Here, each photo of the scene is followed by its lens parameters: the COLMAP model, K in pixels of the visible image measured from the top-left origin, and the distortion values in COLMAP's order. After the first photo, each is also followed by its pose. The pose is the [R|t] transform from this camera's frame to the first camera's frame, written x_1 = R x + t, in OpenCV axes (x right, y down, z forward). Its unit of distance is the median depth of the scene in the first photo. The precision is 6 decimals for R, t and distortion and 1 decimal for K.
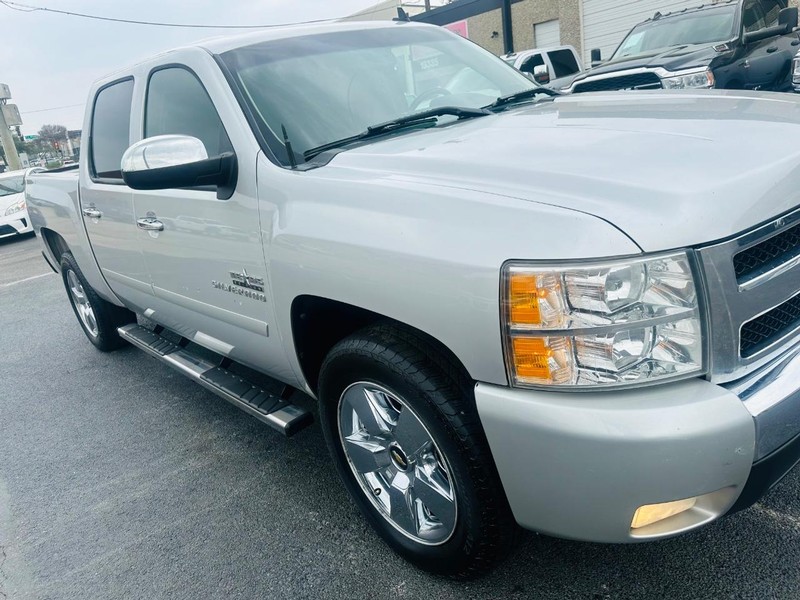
lens RADIAL K [[578.5, 0, 406.6], [0, 578.5, 304.9], [0, 0, 1]] dist [0.034104, -0.024112]
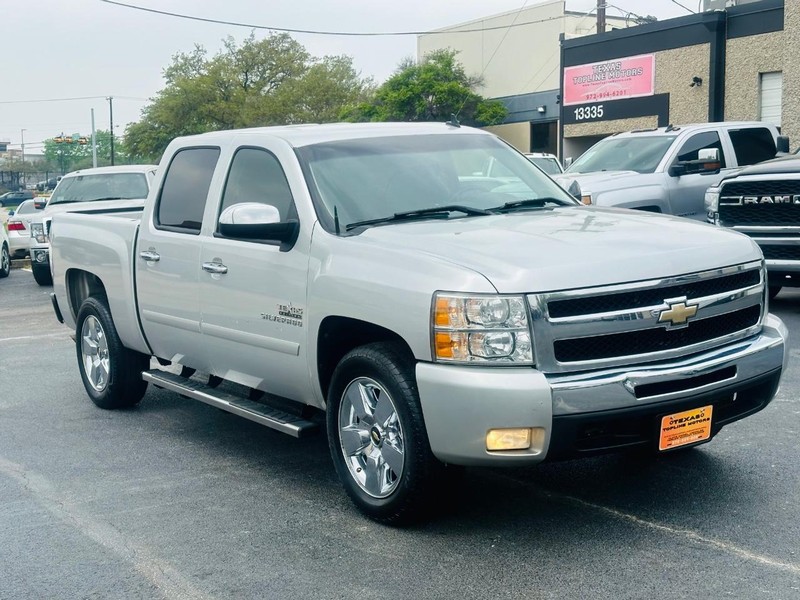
lens RADIAL K [[1197.7, 0, 403.3], [0, 1197.7, 299.6], [0, 0, 1]] dist [0.131684, 0.000000]
pose [[0.982455, 0.127809, -0.135822, 0.358247], [-0.153187, 0.968404, -0.196794, 0.441143], [0.106379, 0.214148, 0.970991, -1.687233]]
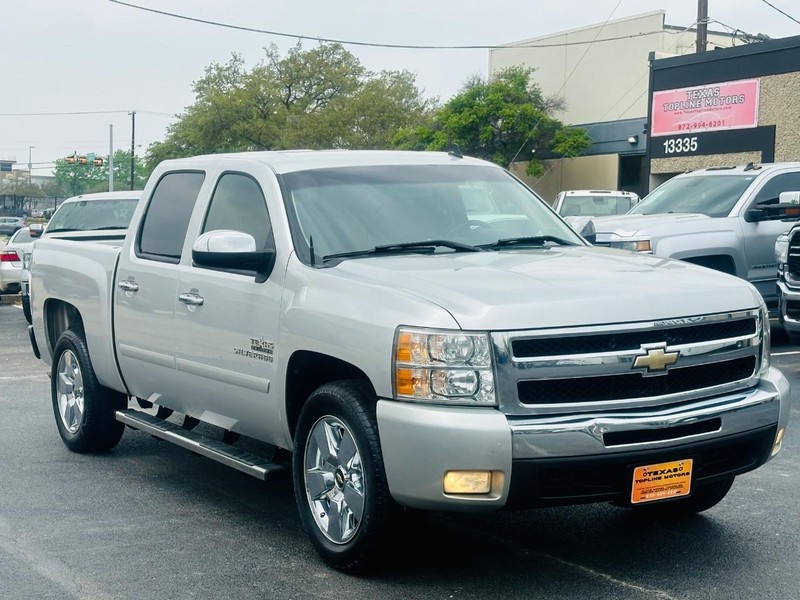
lens RADIAL K [[1468.9, 0, 397.3], [0, 1468.9, 302.0], [0, 0, 1]] dist [0.150532, 0.000000]
pose [[0.967116, 0.156686, -0.200341, 0.645037], [-0.201460, 0.952739, -0.227381, 0.542494], [0.155246, 0.260264, 0.952975, -2.061679]]
